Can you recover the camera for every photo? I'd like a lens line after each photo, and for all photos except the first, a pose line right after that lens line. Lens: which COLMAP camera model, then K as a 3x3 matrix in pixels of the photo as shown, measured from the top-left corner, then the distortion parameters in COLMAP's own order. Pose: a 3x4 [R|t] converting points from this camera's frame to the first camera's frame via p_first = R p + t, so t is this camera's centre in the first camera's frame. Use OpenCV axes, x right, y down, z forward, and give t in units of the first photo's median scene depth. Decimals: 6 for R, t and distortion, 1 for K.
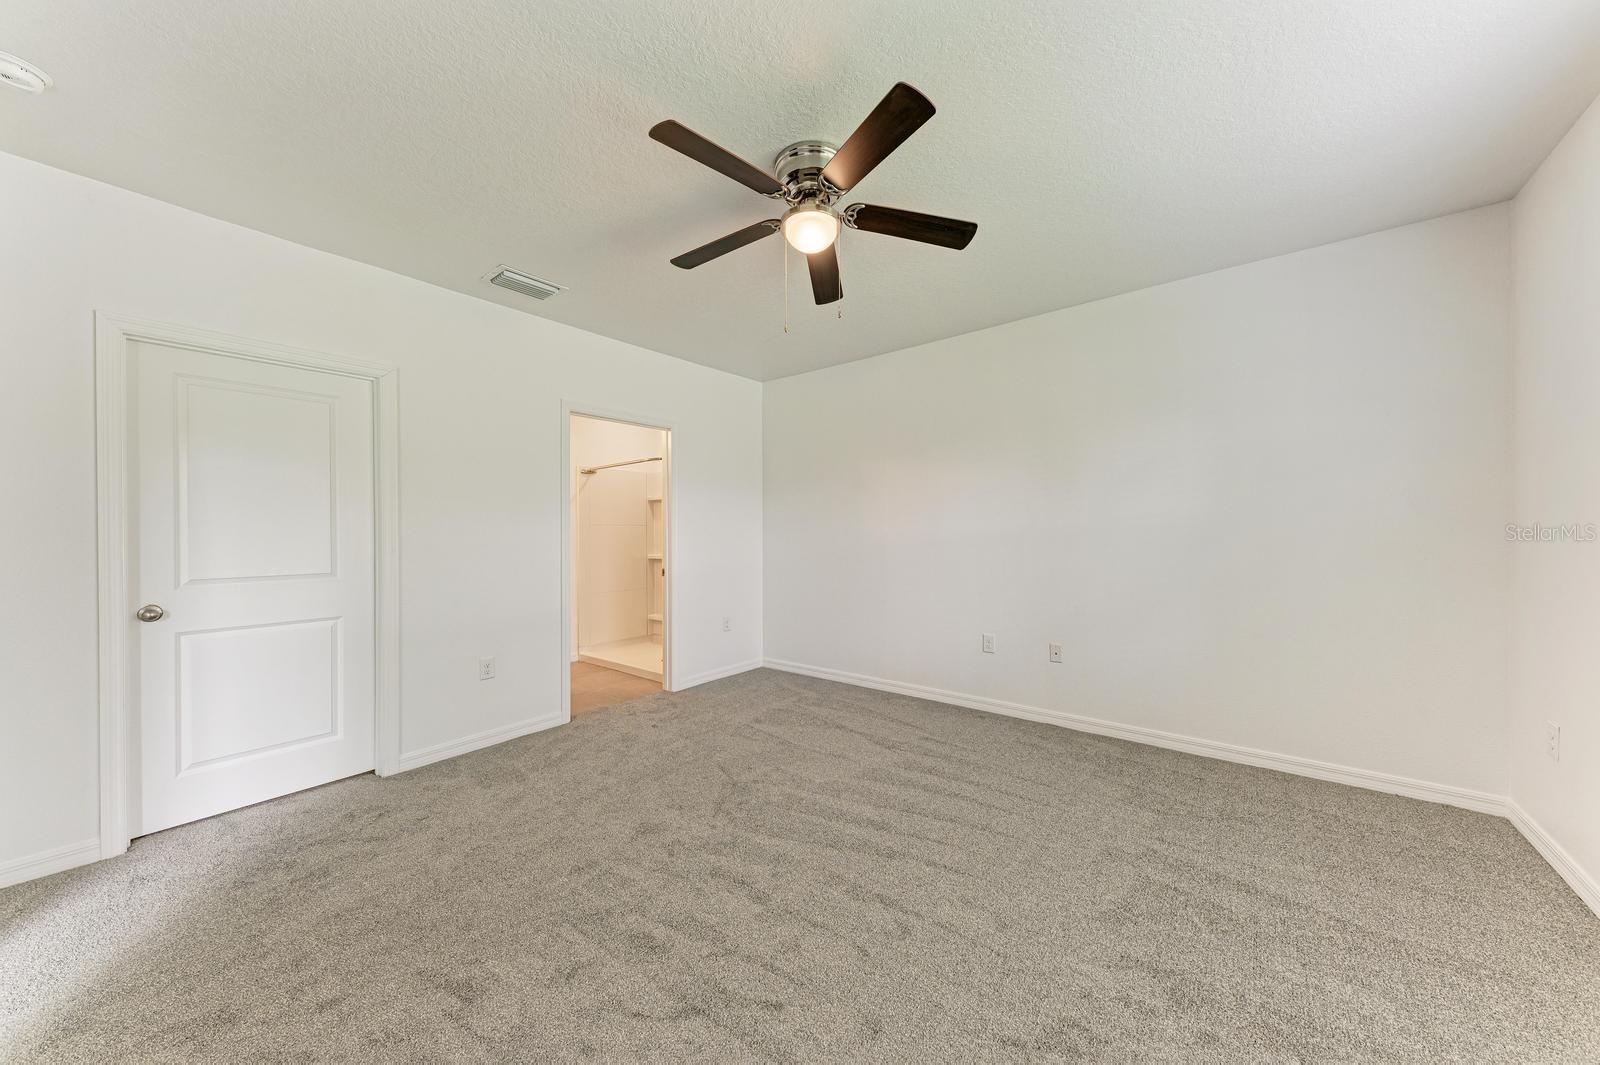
lens RADIAL K [[545.2, 0, 796.9], [0, 545.2, 541.5], [0, 0, 1]] dist [0.011170, -0.000815]
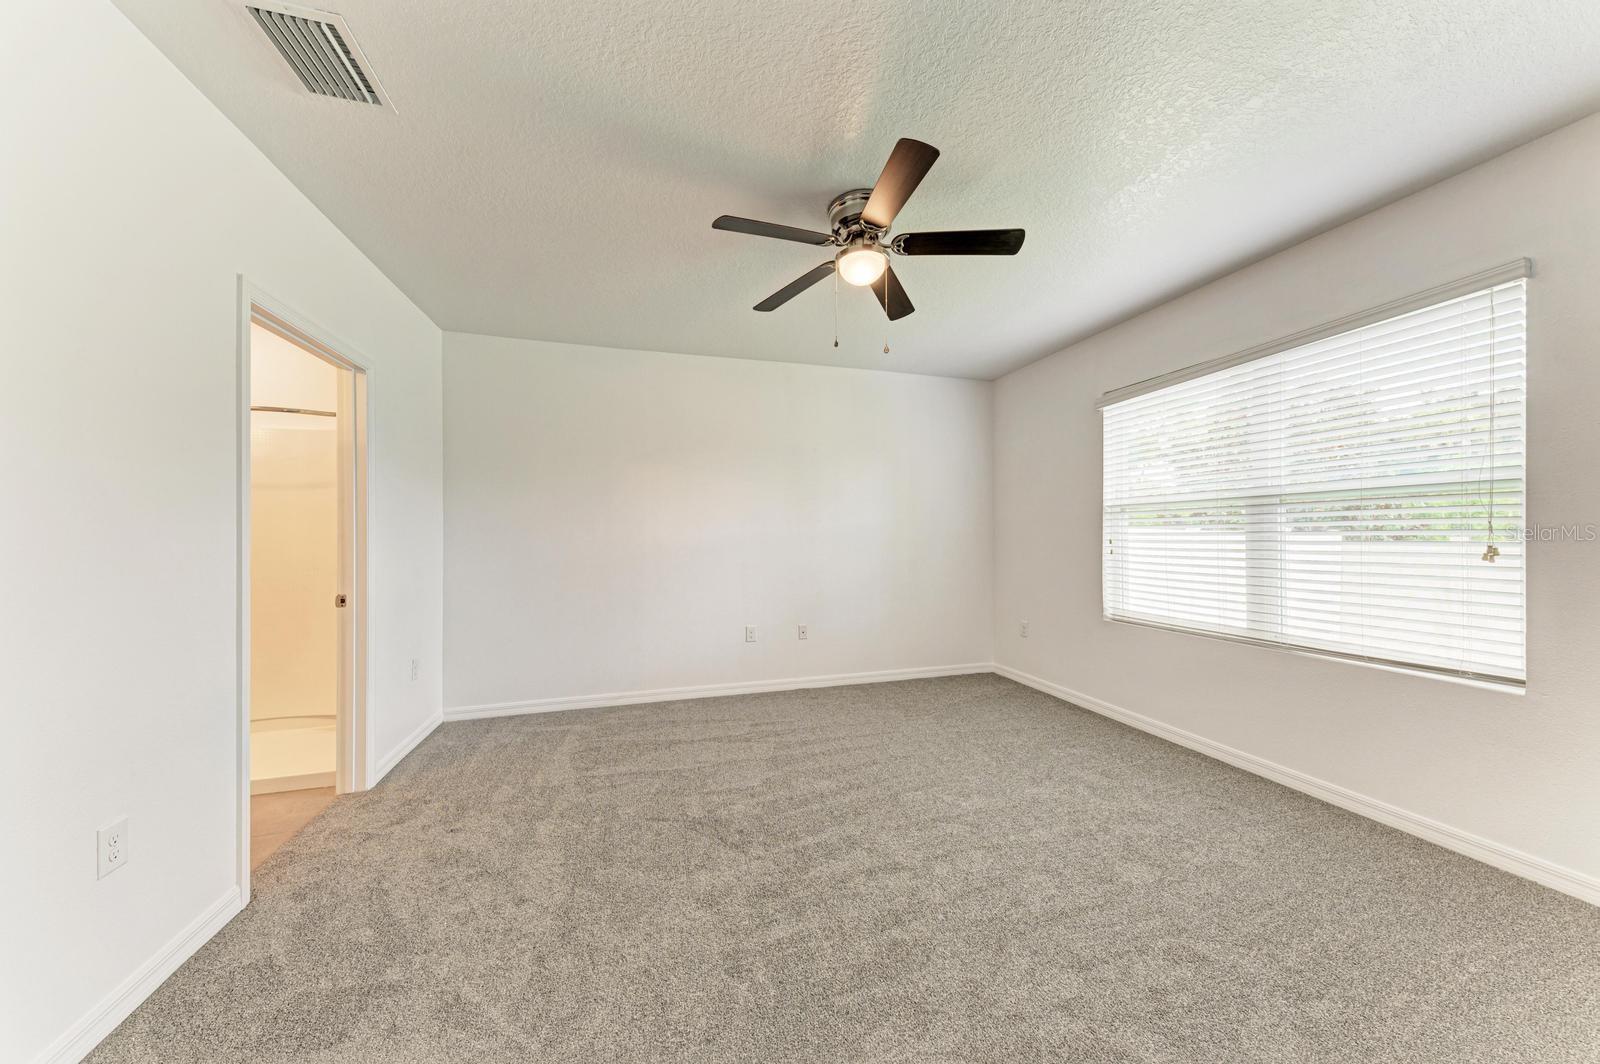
lens RADIAL K [[545.2, 0, 804.5], [0, 545.2, 538.9], [0, 0, 1]] dist [0.011170, -0.000815]
pose [[0.564213, 0.000693, 0.825629, -0.573155], [0.014172, 0.999844, -0.010525, 0.001417], [-0.825508, 0.017639, 0.564115, 0.277681]]
